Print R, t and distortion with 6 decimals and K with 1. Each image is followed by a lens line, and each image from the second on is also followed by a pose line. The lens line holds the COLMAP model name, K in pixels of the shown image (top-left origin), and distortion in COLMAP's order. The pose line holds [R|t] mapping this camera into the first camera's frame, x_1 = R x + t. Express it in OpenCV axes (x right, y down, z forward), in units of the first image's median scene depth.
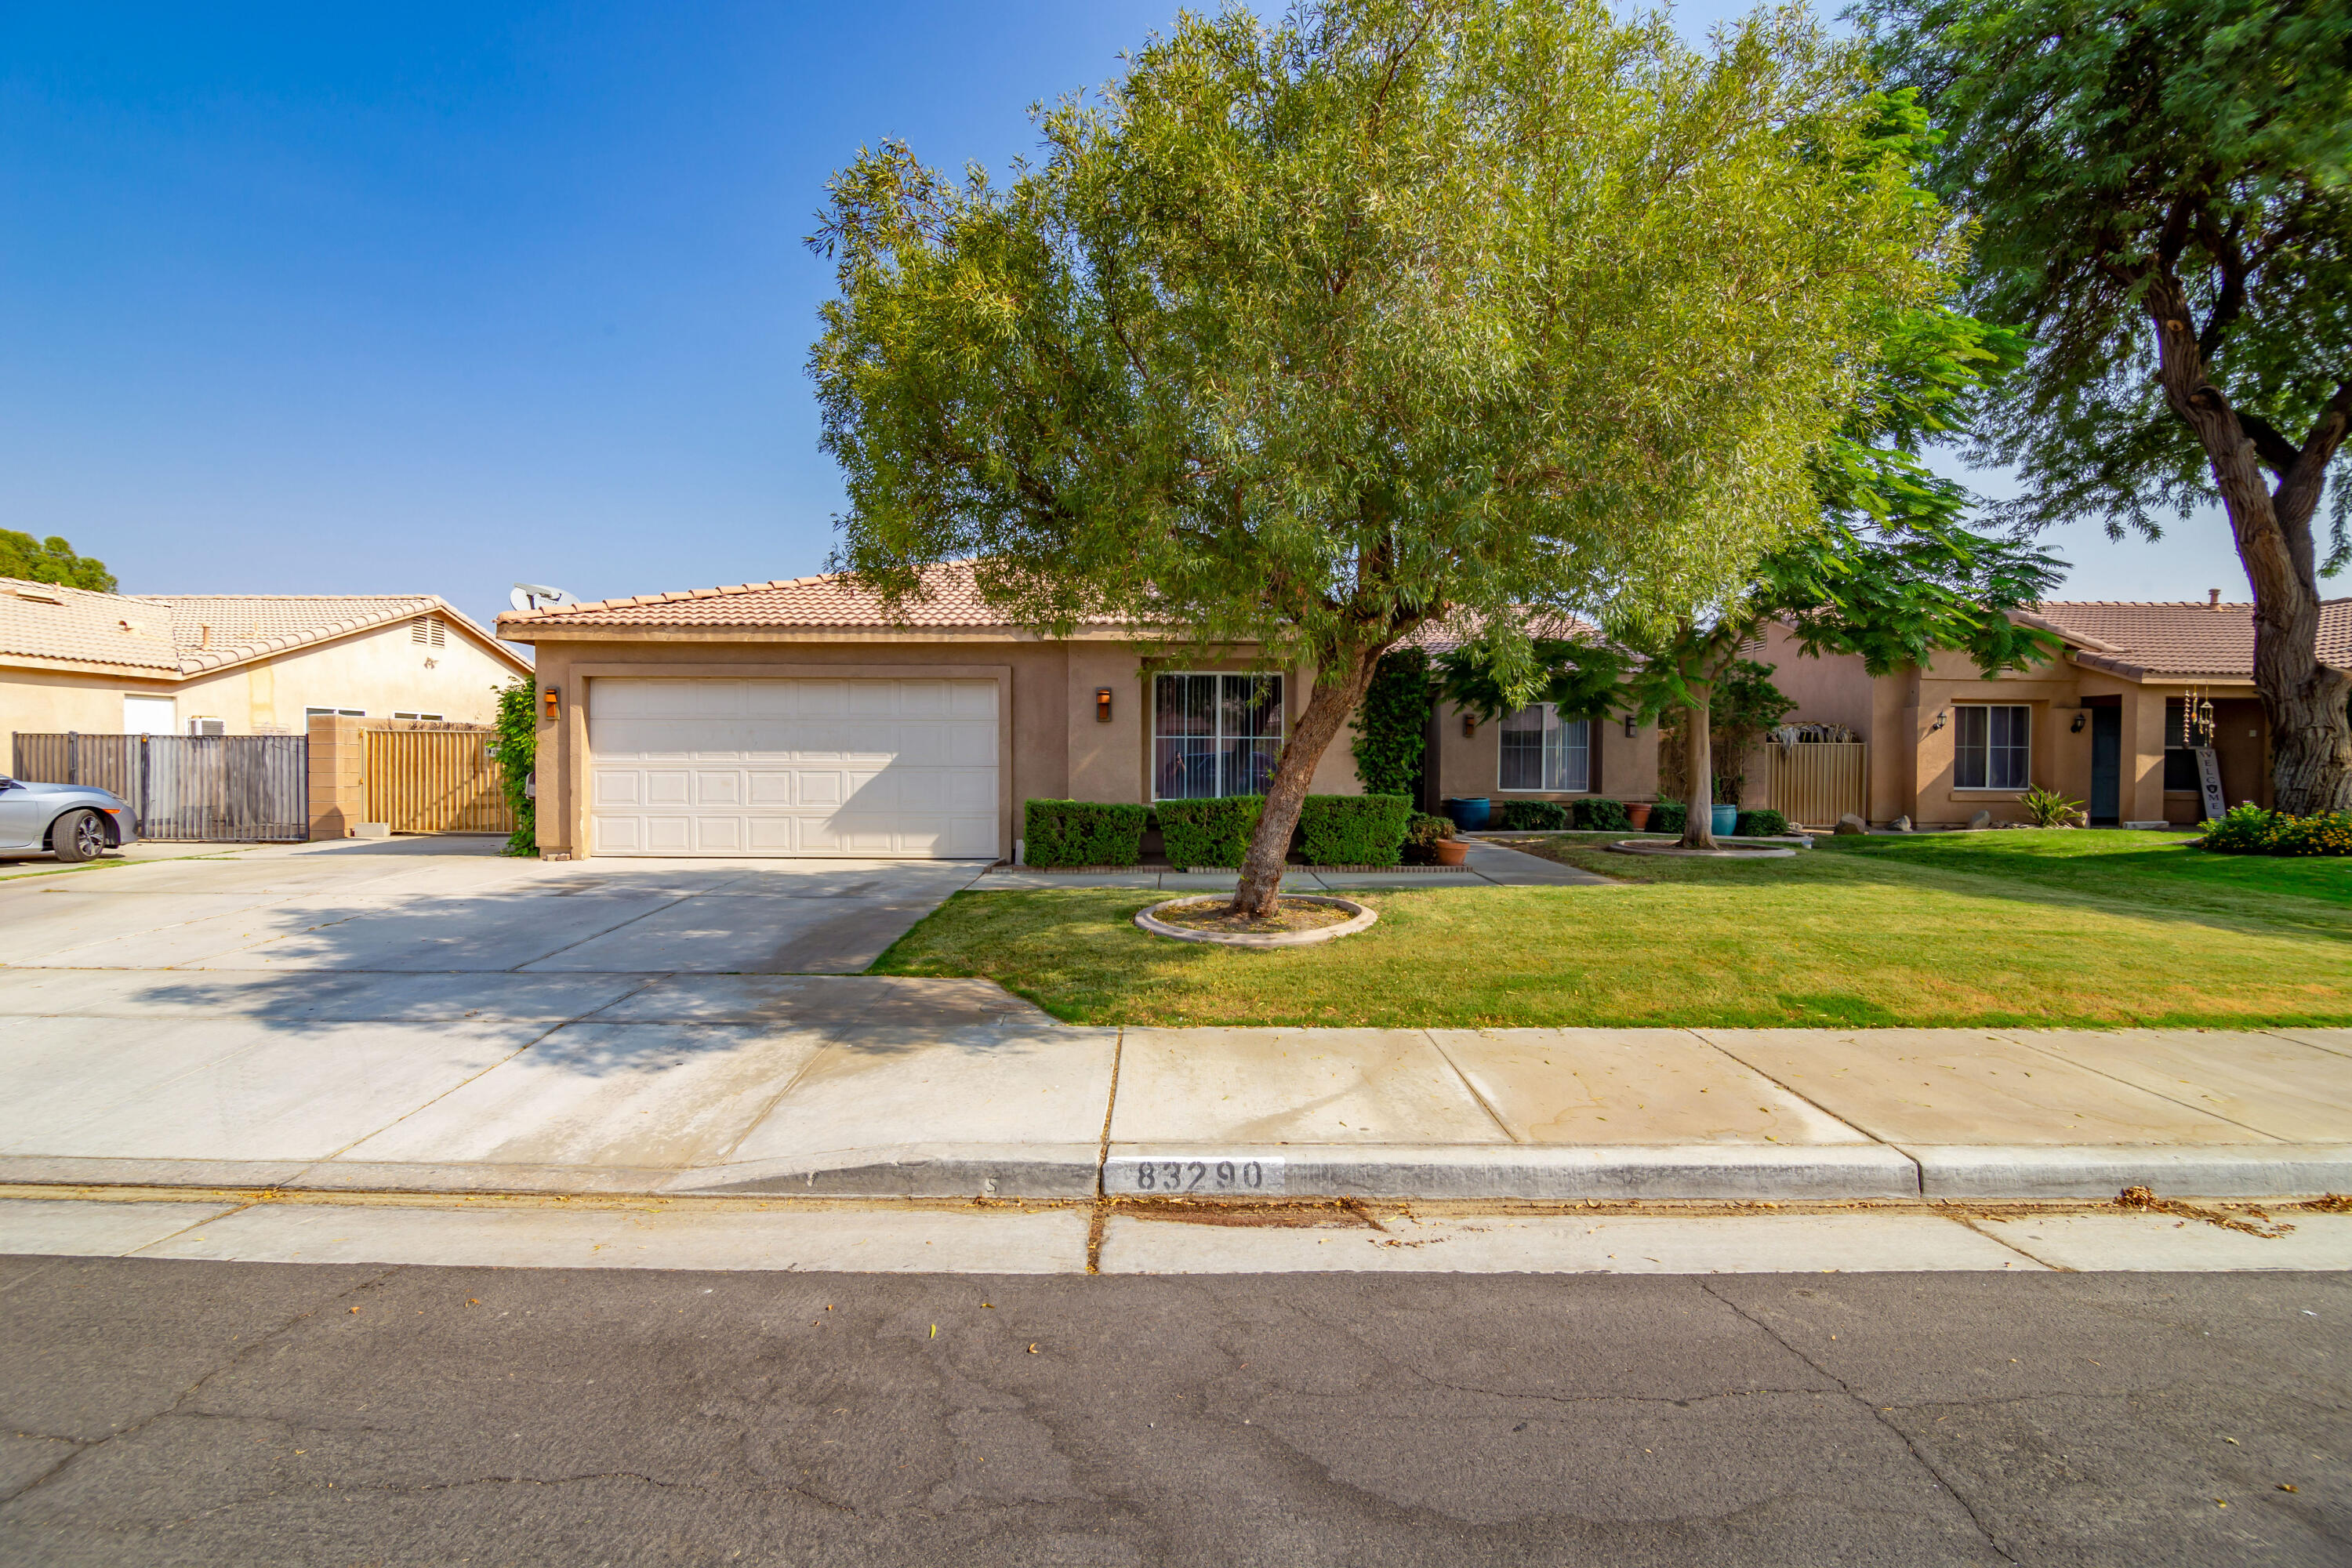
lens RADIAL K [[1074.0, 0, 1173.2], [0, 1074.0, 791.4], [0, 0, 1]] dist [-0.012604, -0.002607]
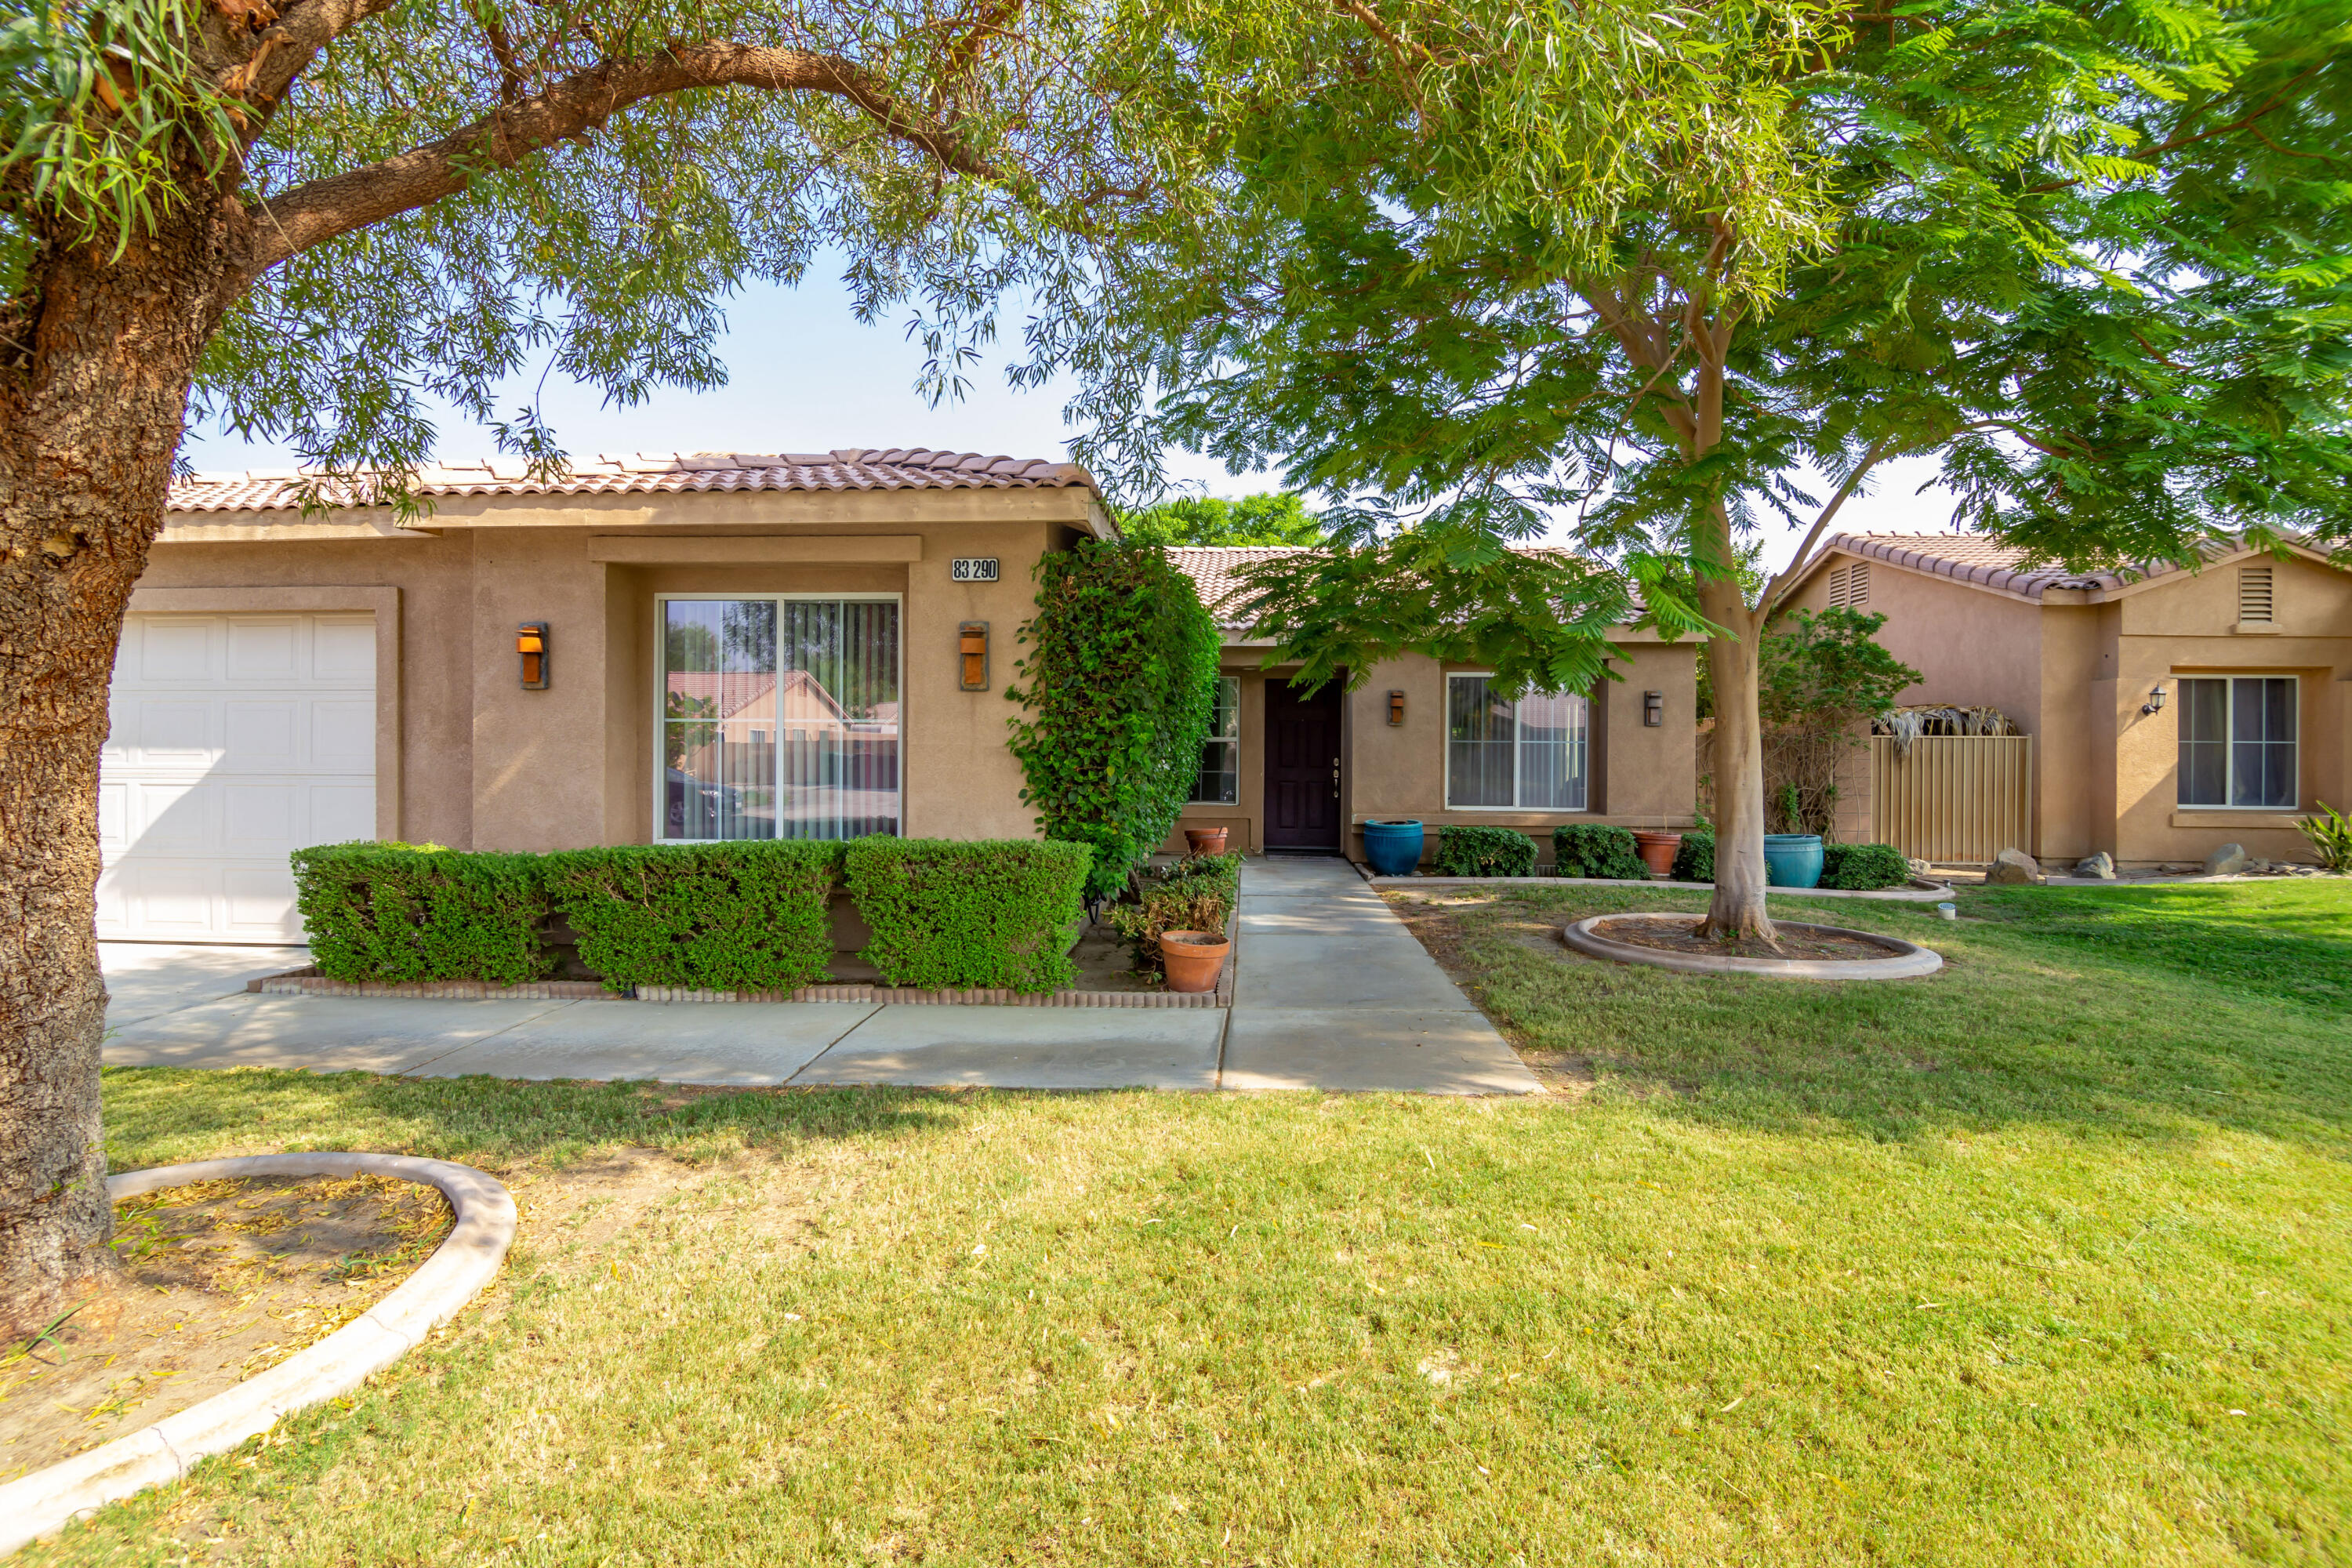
lens RADIAL K [[1074.0, 0, 1191.2], [0, 1074.0, 772.1], [0, 0, 1]] dist [-0.012604, -0.002607]
pose [[0.998353, 0.001772, -0.057348, 0.191413], [-0.002688, 0.999870, -0.015900, -0.012573], [0.057312, 0.016028, 0.998228, 0.351543]]
